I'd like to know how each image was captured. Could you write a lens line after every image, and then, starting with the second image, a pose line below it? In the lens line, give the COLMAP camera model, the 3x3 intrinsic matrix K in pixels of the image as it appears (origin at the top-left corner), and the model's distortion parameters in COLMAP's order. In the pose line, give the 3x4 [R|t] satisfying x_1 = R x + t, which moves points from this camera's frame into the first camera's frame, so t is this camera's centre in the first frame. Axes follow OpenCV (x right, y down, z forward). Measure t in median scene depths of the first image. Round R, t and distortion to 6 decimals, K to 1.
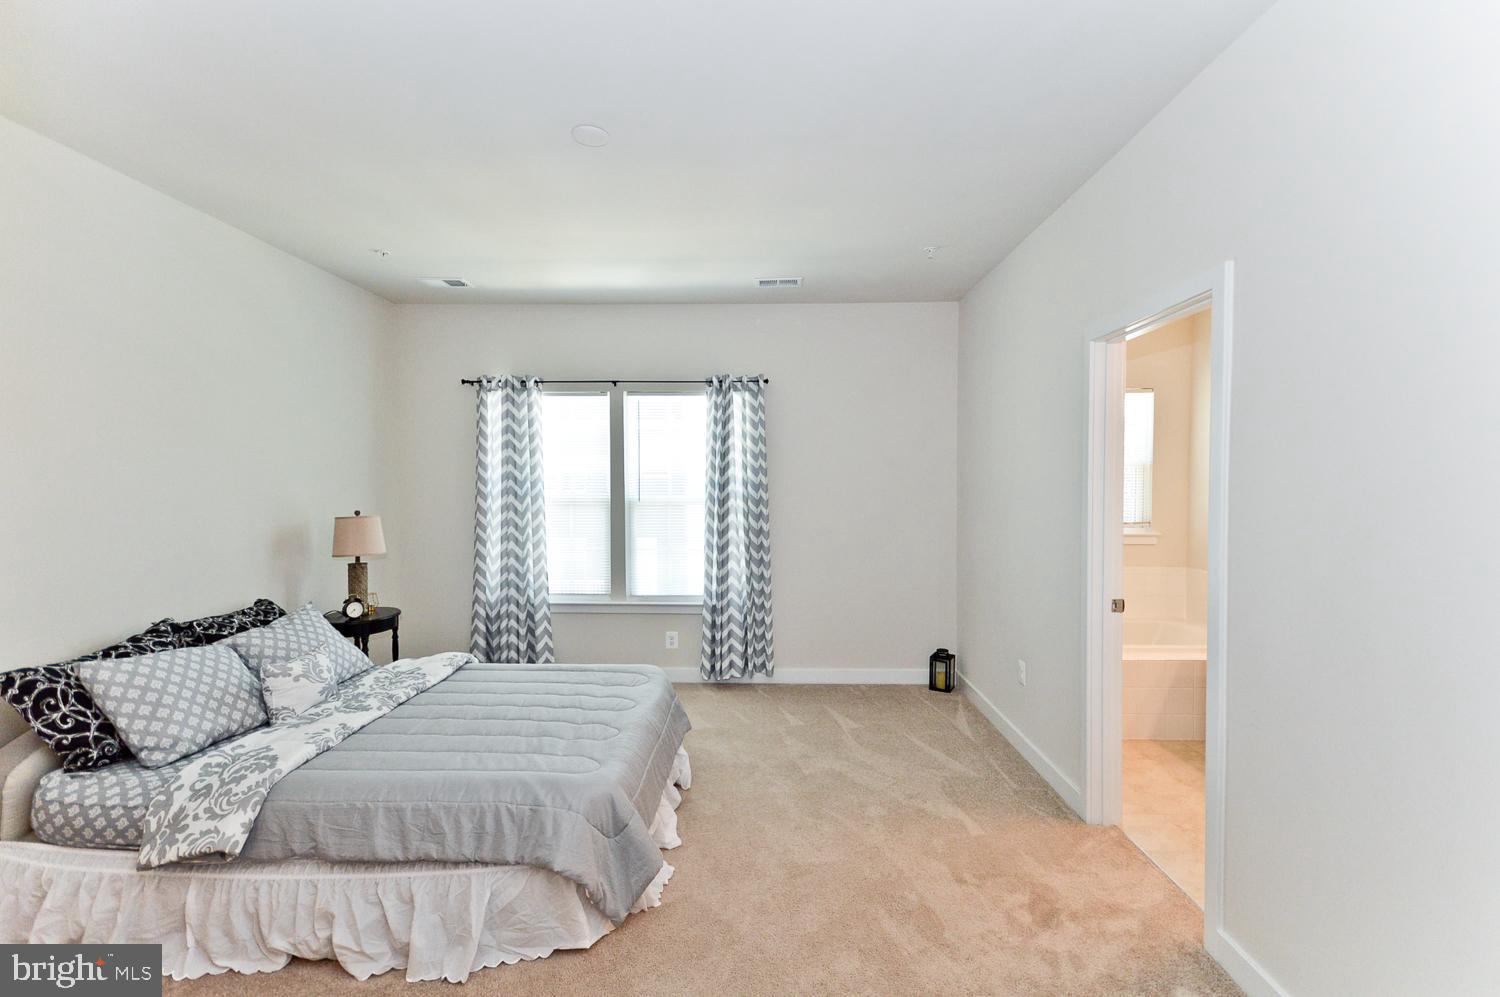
lens RADIAL K [[680.2, 0, 742.3], [0, 680.2, 474.6], [0, 0, 1]] dist [0.010817, -0.000272]
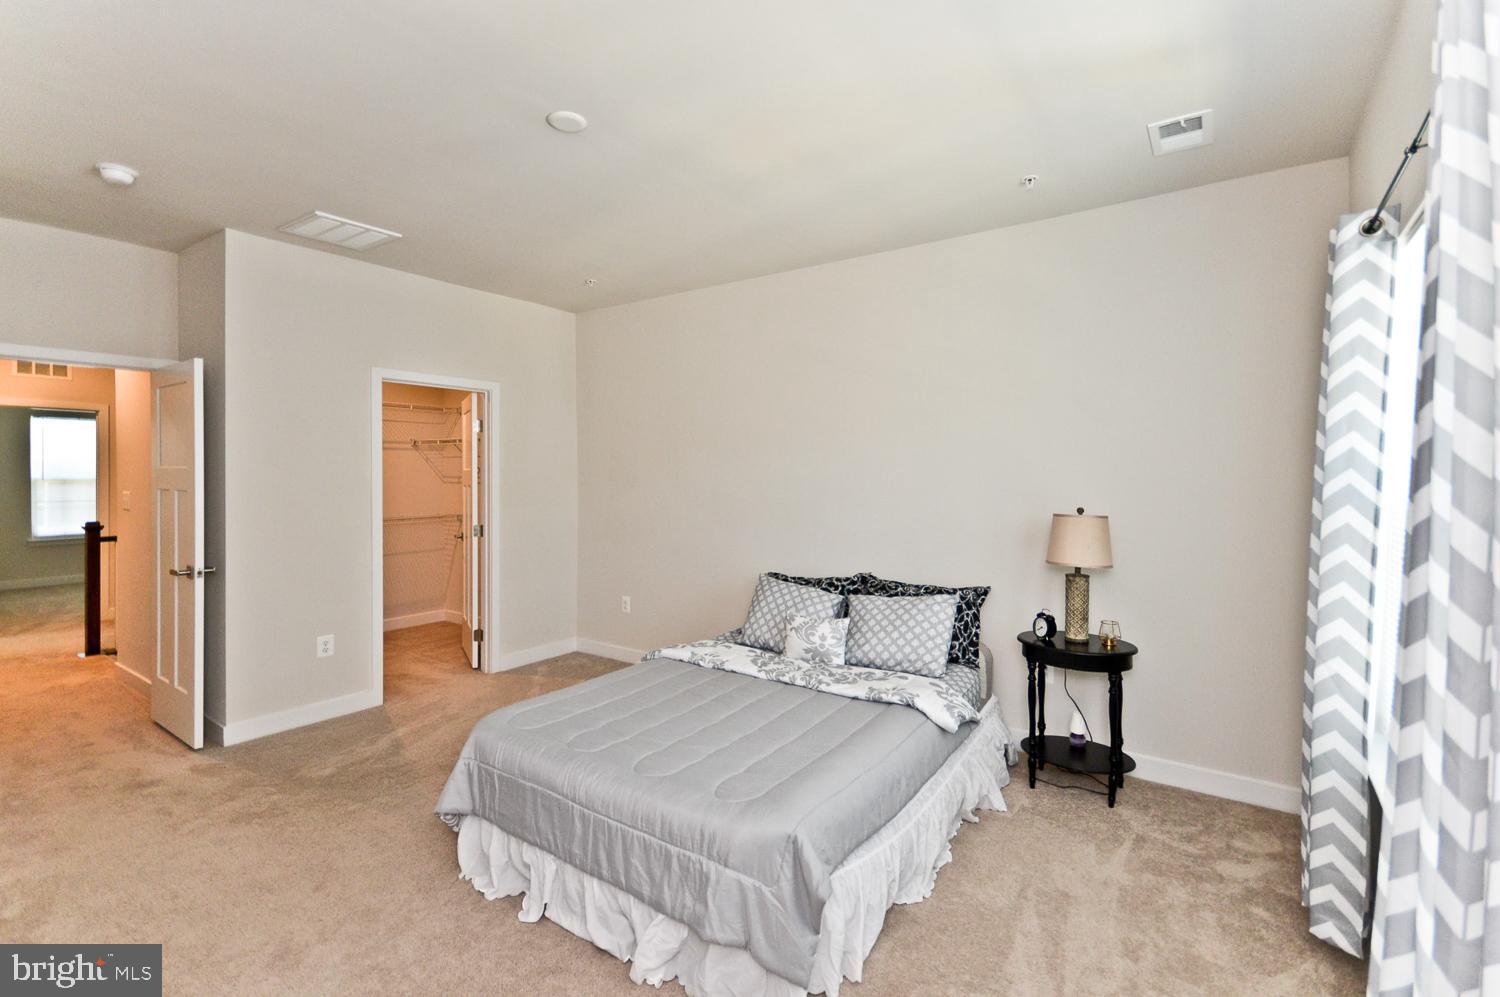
lens RADIAL K [[680.2, 0, 742.3], [0, 680.2, 474.6], [0, 0, 1]] dist [0.010817, -0.000272]
pose [[-0.548859, 0.001693, -0.835913, 0.300388], [0.010202, 0.999937, -0.004673, 0.014729], [0.835853, -0.011093, -0.548842, 1.109150]]
